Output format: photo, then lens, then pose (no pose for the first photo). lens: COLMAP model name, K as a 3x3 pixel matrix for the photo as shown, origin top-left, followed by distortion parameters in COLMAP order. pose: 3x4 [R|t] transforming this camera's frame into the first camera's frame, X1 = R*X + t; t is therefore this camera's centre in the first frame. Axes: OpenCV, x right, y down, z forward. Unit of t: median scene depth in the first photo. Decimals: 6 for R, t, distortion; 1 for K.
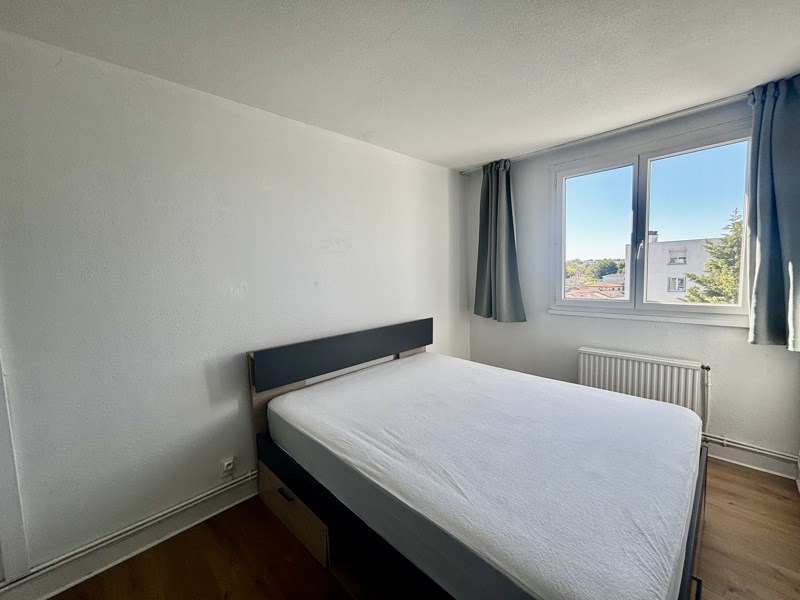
lens RADIAL K [[322.3, 0, 397.4], [0, 322.3, 297.8], [0, 0, 1]] dist [0.000361, -0.000700]
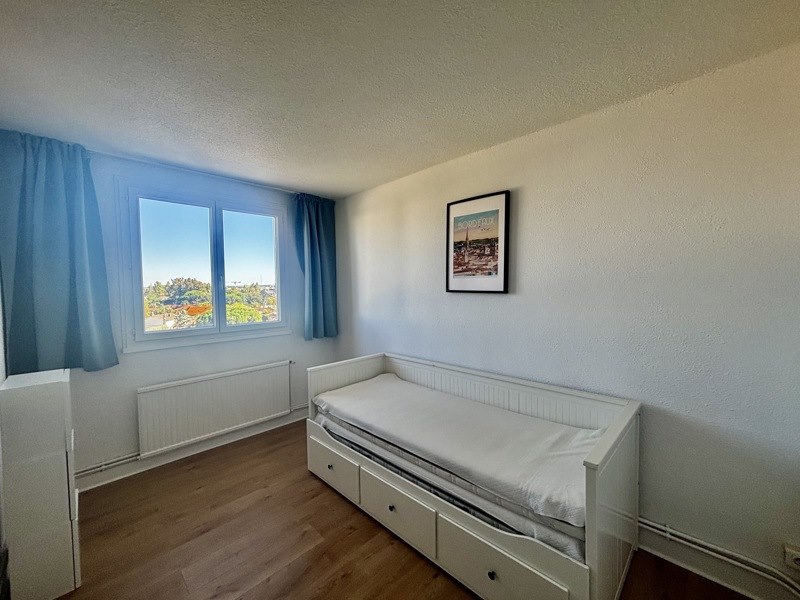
lens RADIAL K [[322.3, 0, 397.4], [0, 322.3, 297.8], [0, 0, 1]] dist [0.000361, -0.000700]
pose [[-0.023047, -0.013205, 0.999647, -0.433272], [0.092120, 0.995631, 0.015275, -0.049242], [-0.995481, 0.092439, -0.021730, 0.391544]]
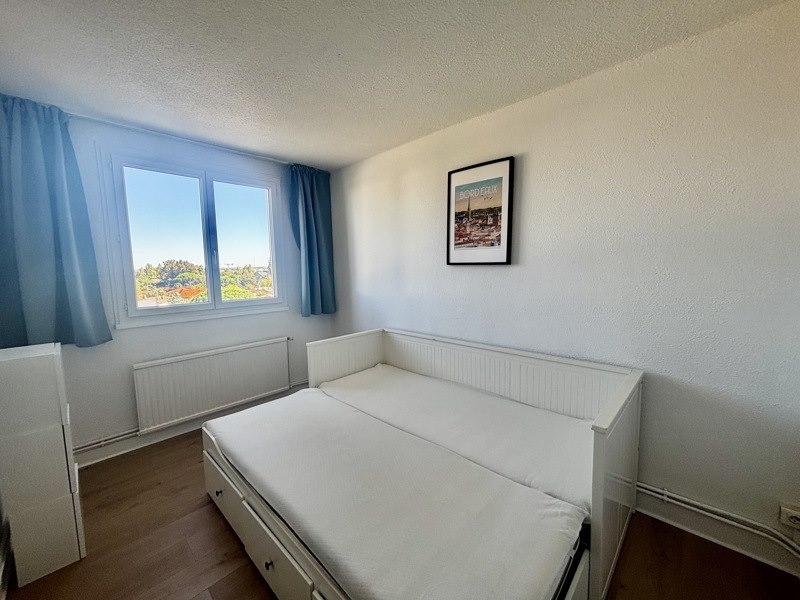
lens RADIAL K [[322.3, 0, 397.4], [0, 322.3, 297.8], [0, 0, 1]] dist [0.000361, -0.000700]
pose [[-0.038452, -0.071313, 0.996713, -0.413659], [0.098407, 0.992331, 0.074796, -0.025540], [-0.994403, 0.100960, -0.031139, 0.407899]]
